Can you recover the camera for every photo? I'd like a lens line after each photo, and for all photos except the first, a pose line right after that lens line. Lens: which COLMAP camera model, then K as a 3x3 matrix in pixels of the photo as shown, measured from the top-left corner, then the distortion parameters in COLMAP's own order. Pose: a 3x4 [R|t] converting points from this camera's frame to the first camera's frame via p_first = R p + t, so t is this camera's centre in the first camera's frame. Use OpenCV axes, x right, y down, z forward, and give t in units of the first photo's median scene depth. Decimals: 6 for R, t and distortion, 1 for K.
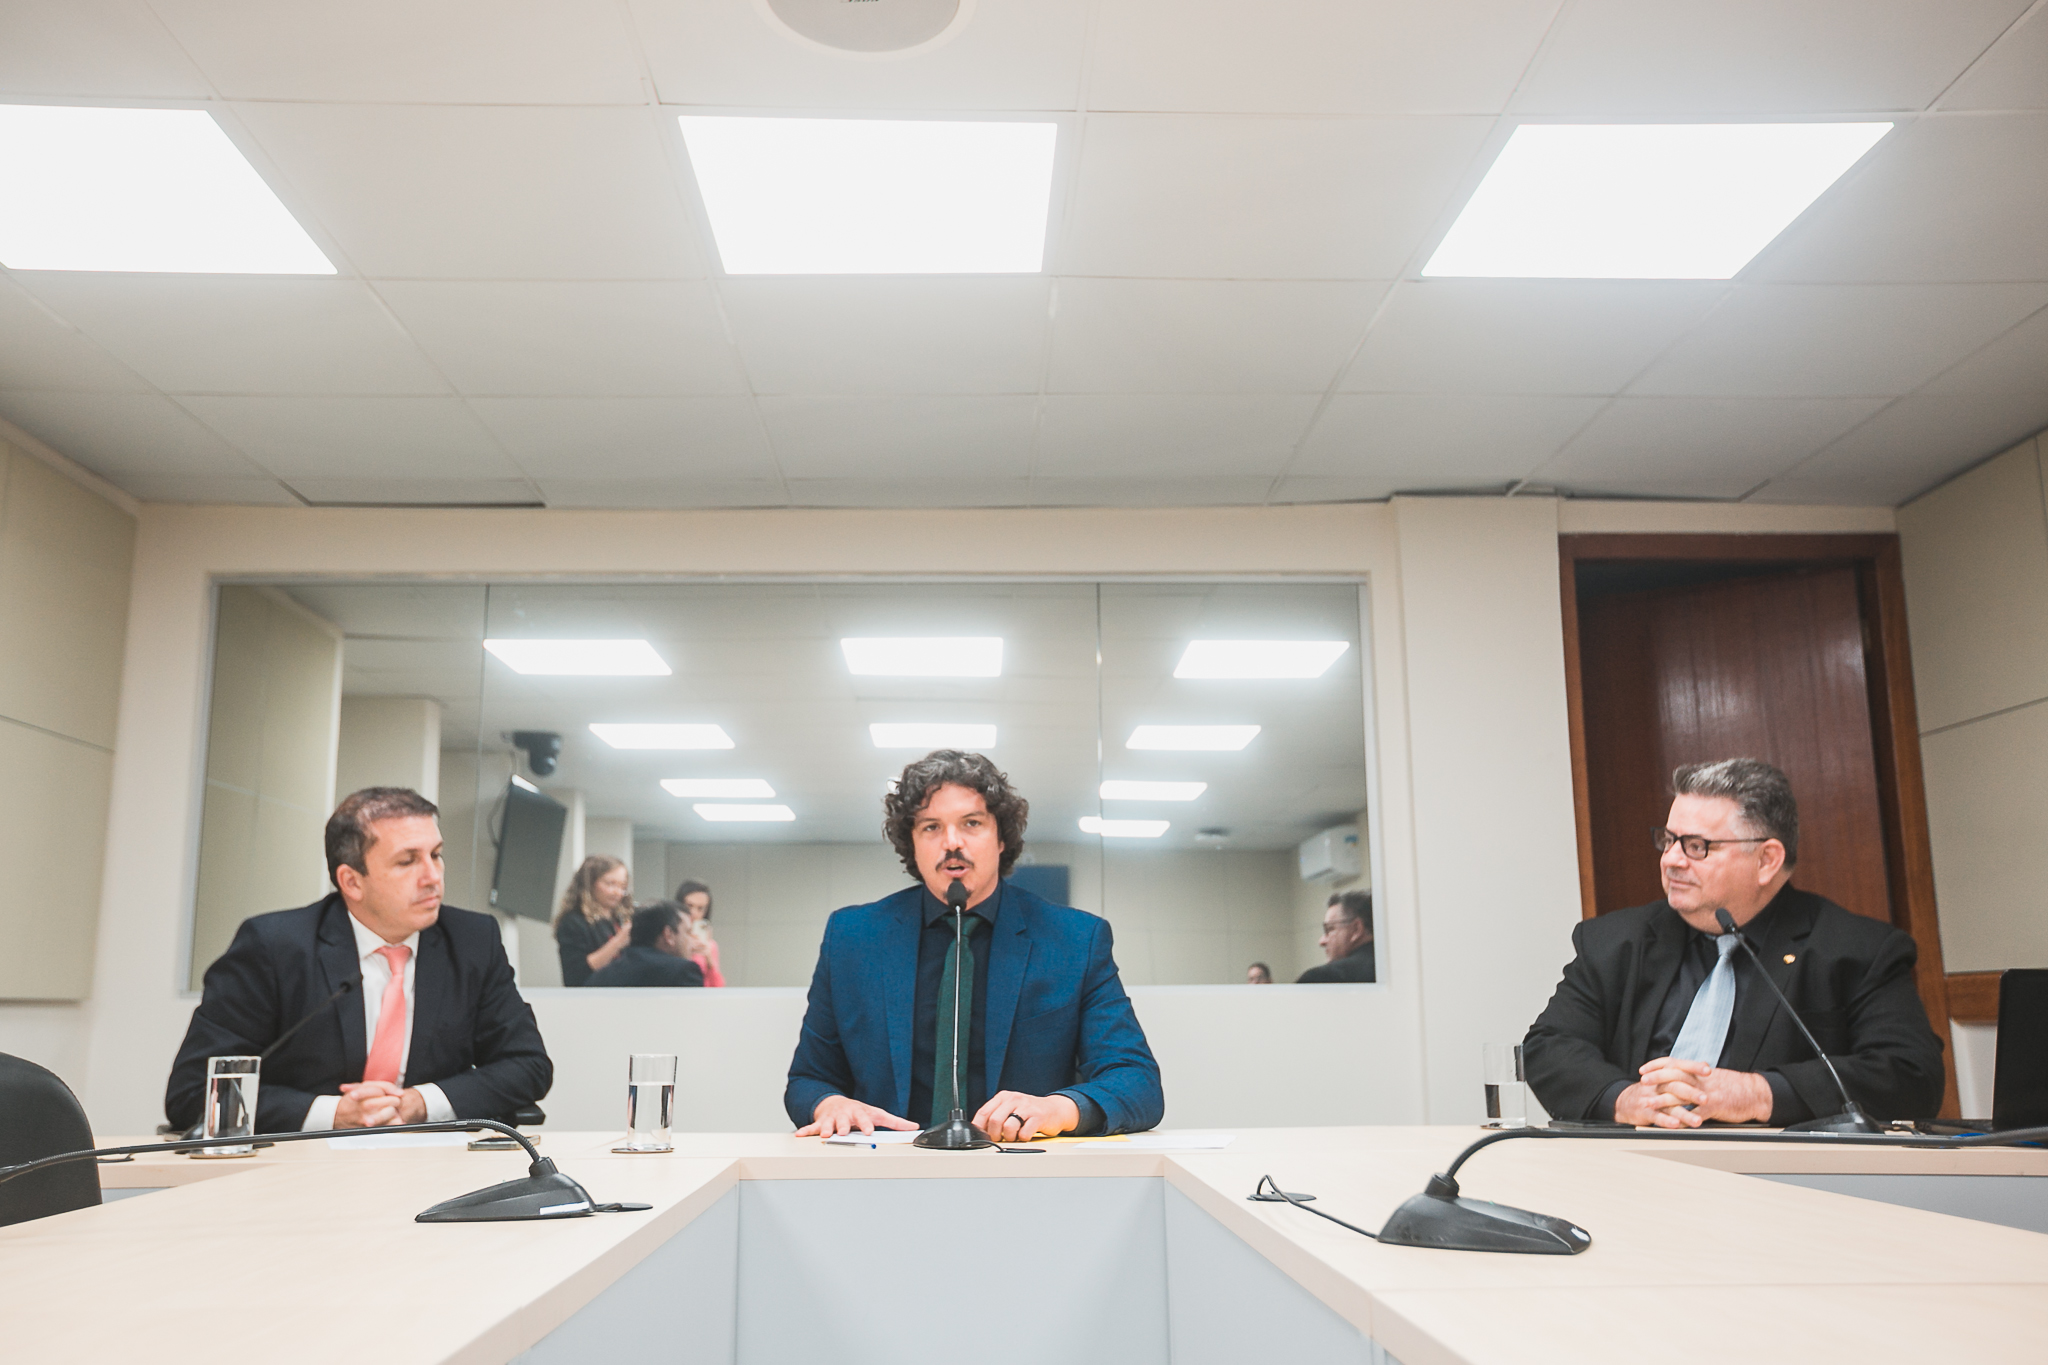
lens RADIAL K [[1726.9, 0, 1024.0], [0, 1726.9, 682.5], [0, 0, 1]] dist [-0.006513, -0.001923]
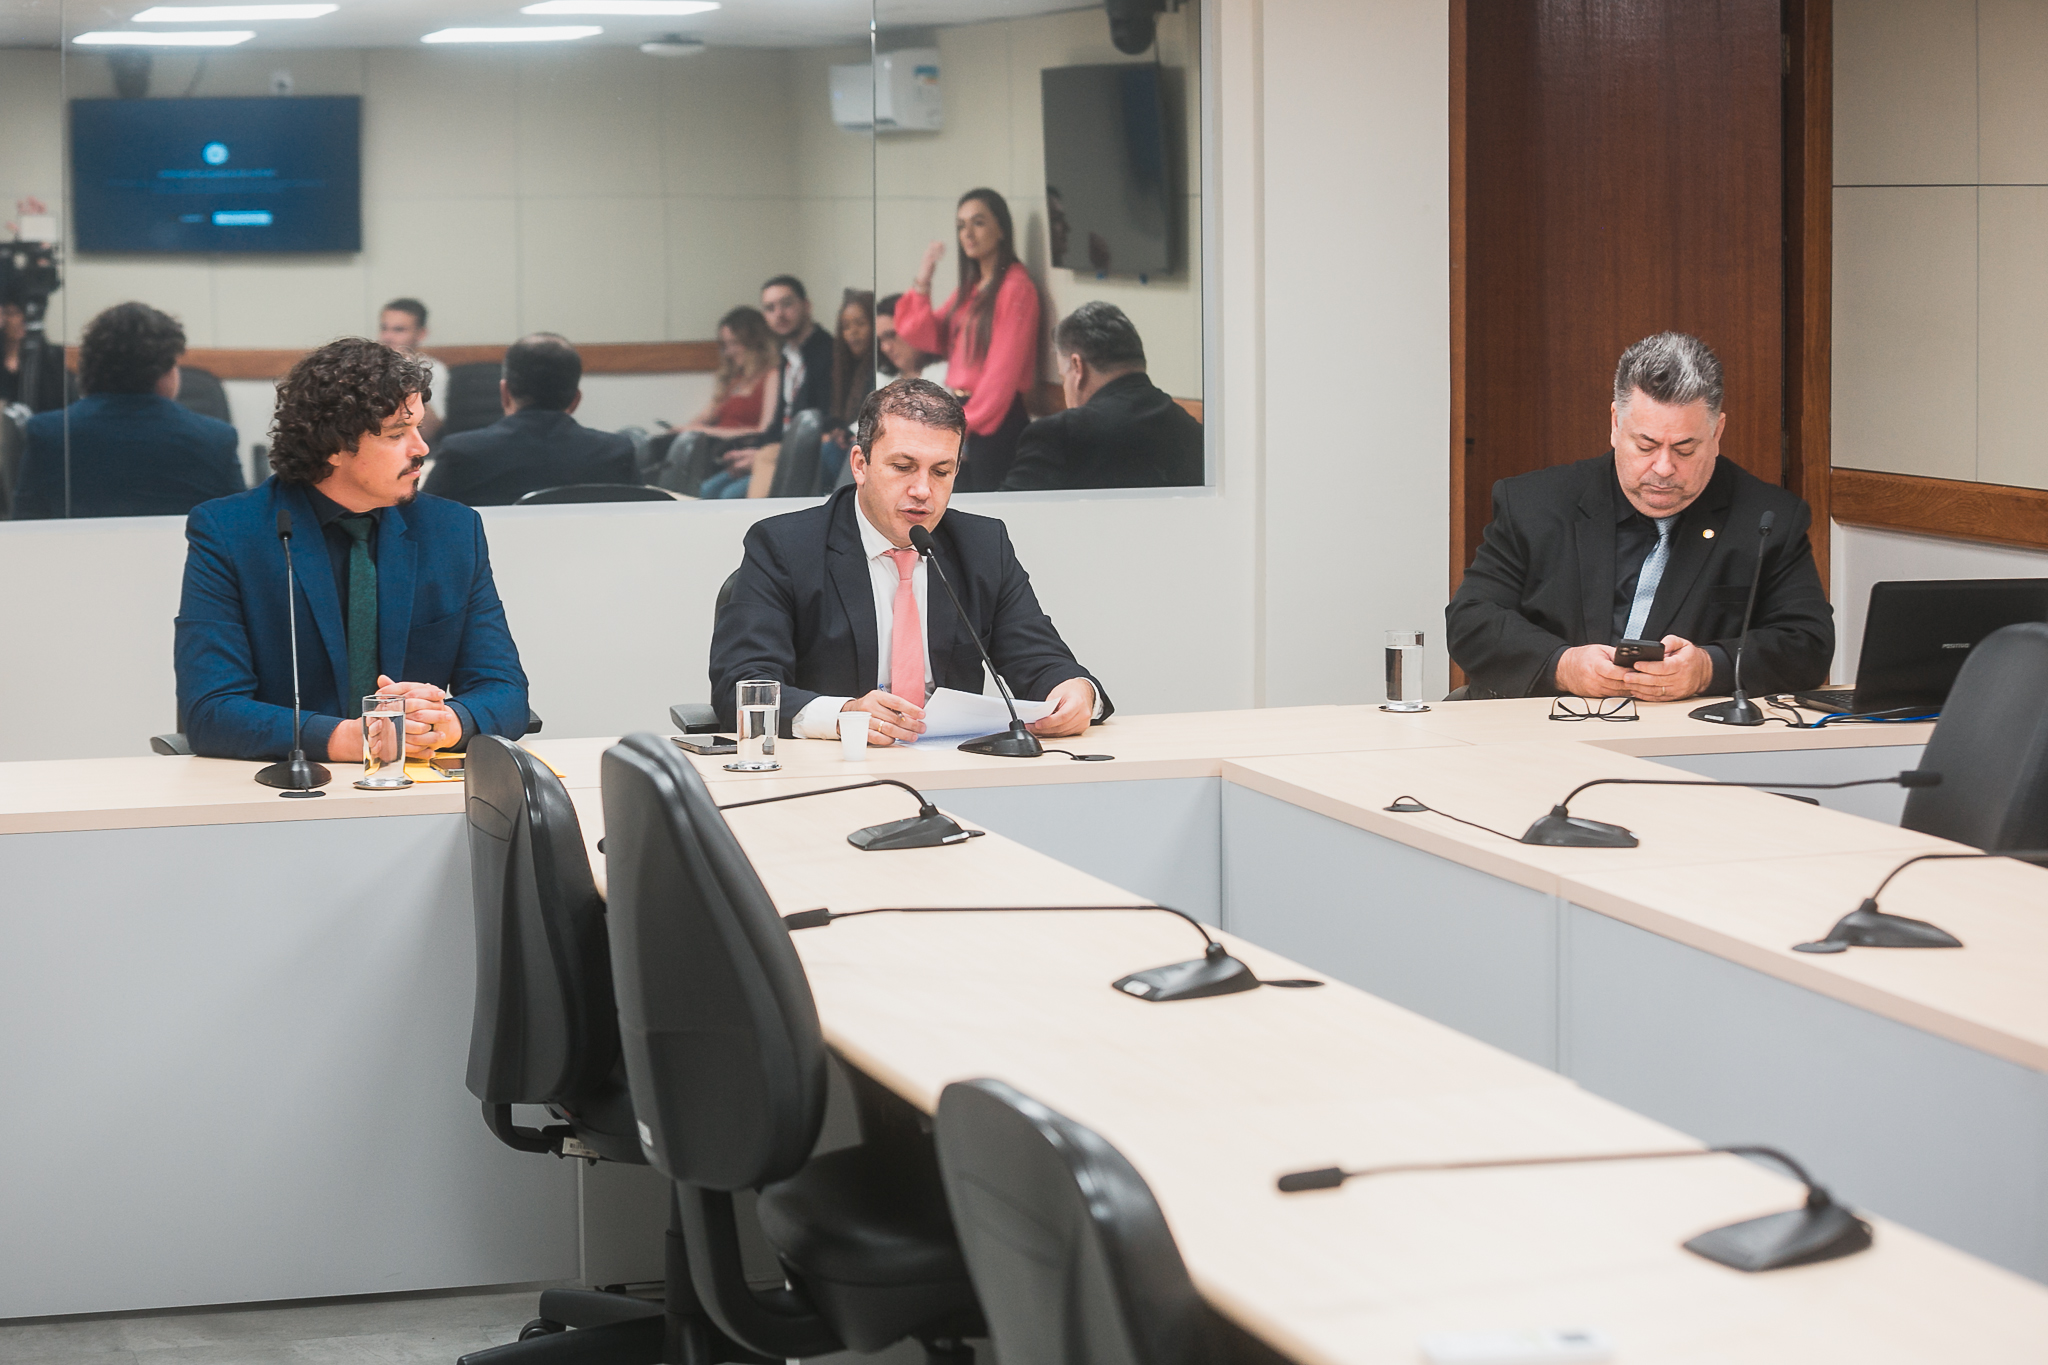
lens RADIAL K [[4277.1, 0, 1024.0], [0, 4277.1, 682.5], [0, 0, 1]] dist [-0.336225, -0.262267]
pose [[0.956194, -0.031846, 0.290998, -1.217750], [-0.059242, 0.952445, 0.298896, -0.867666], [-0.286678, -0.303042, 0.908835, -2.168517]]
